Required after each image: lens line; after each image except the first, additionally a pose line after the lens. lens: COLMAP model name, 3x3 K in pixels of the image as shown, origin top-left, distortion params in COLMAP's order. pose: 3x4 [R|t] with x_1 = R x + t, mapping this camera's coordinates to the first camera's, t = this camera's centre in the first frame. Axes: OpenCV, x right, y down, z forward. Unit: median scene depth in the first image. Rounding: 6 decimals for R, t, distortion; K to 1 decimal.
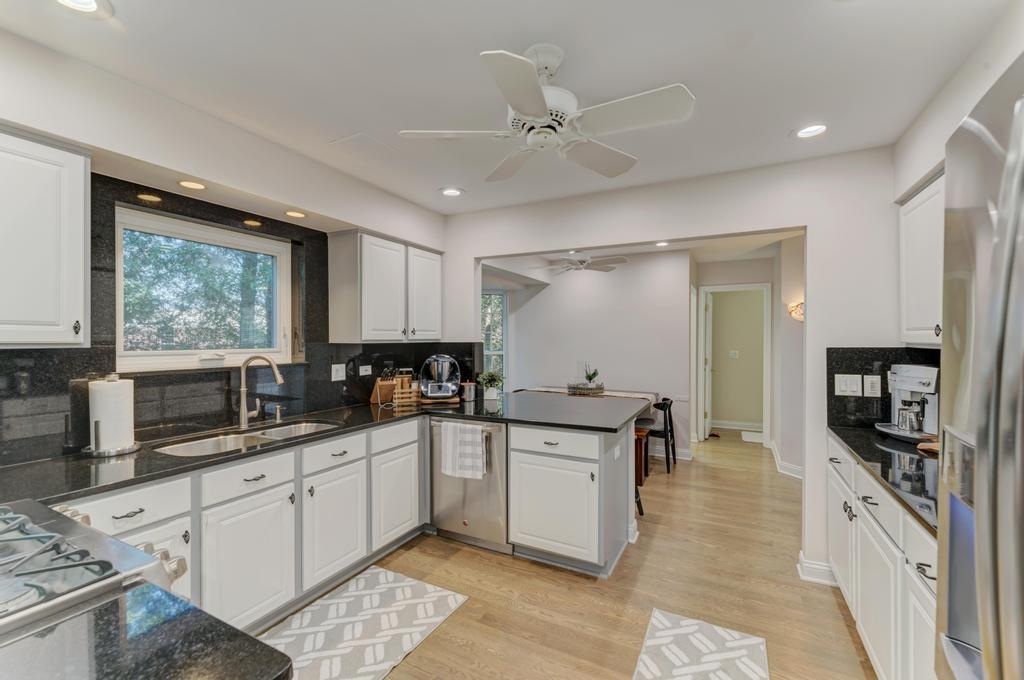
lens RADIAL K [[427.6, 0, 506.5], [0, 427.6, 341.1], [0, 0, 1]] dist [-0.000236, -0.000054]
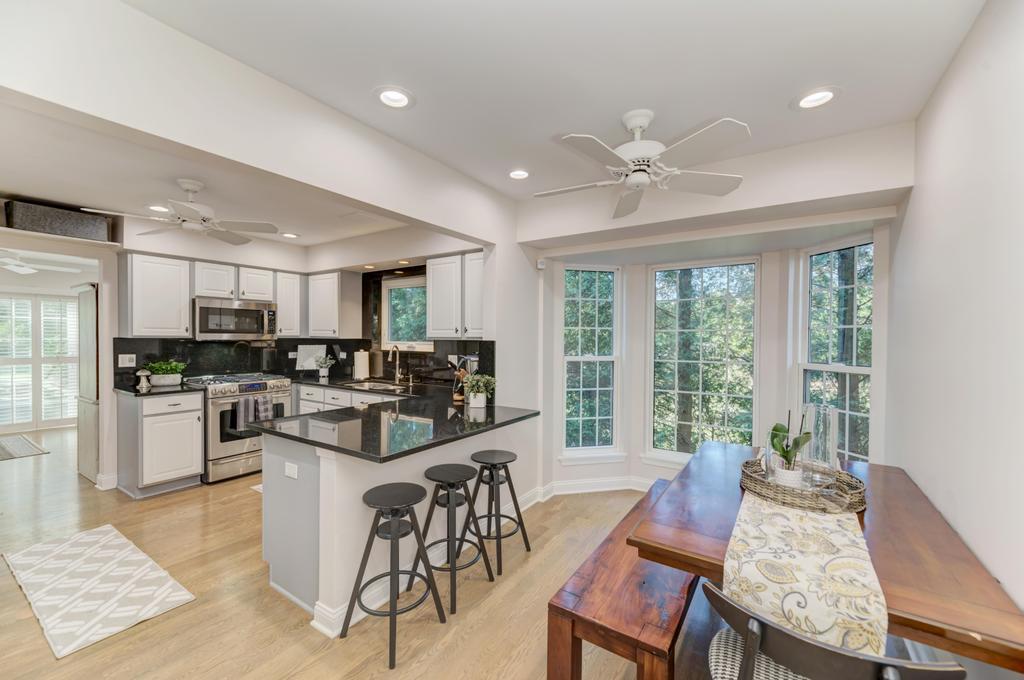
lens RADIAL K [[410.7, 0, 515.1], [0, 410.7, 341.1], [0, 0, 1]] dist [0.001060, 0.000206]
pose [[-0.098077, 0.012527, -0.995100, 1.175383], [-0.012893, 0.999821, 0.013857, -0.015209], [0.995095, 0.014189, -0.097898, 1.748788]]
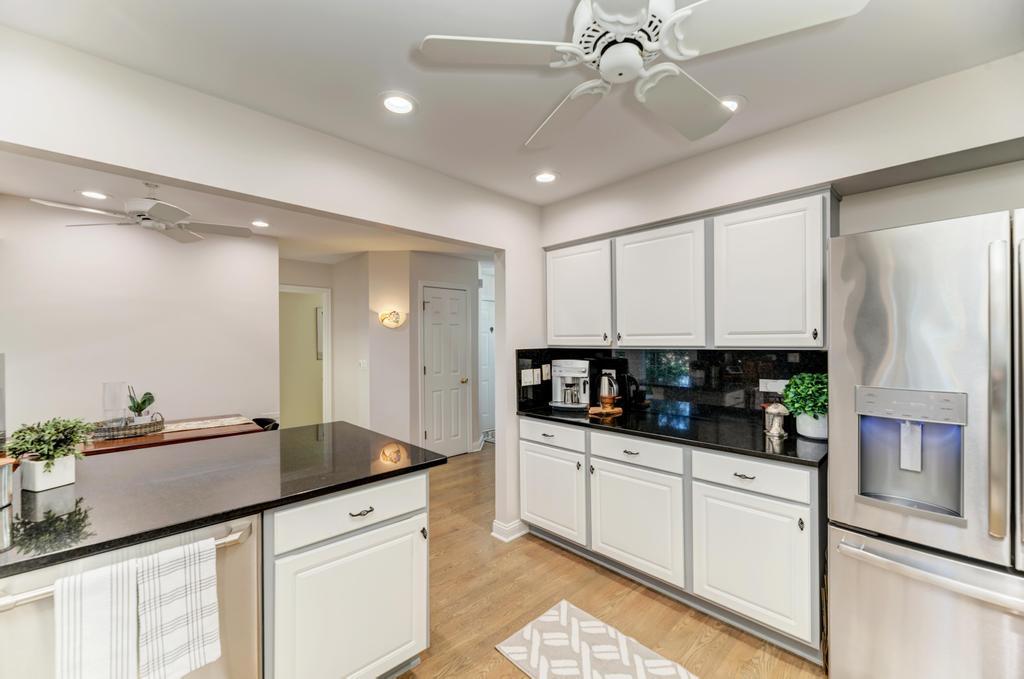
lens RADIAL K [[410.7, 0, 515.1], [0, 410.7, 340.6], [0, 0, 1]] dist [0.001060, 0.000206]
pose [[0.310289, 0.004013, 0.950634, -0.426913], [0.009293, 0.999931, -0.007254, -0.001922], [-0.950597, 0.011085, 0.310230, 0.651301]]
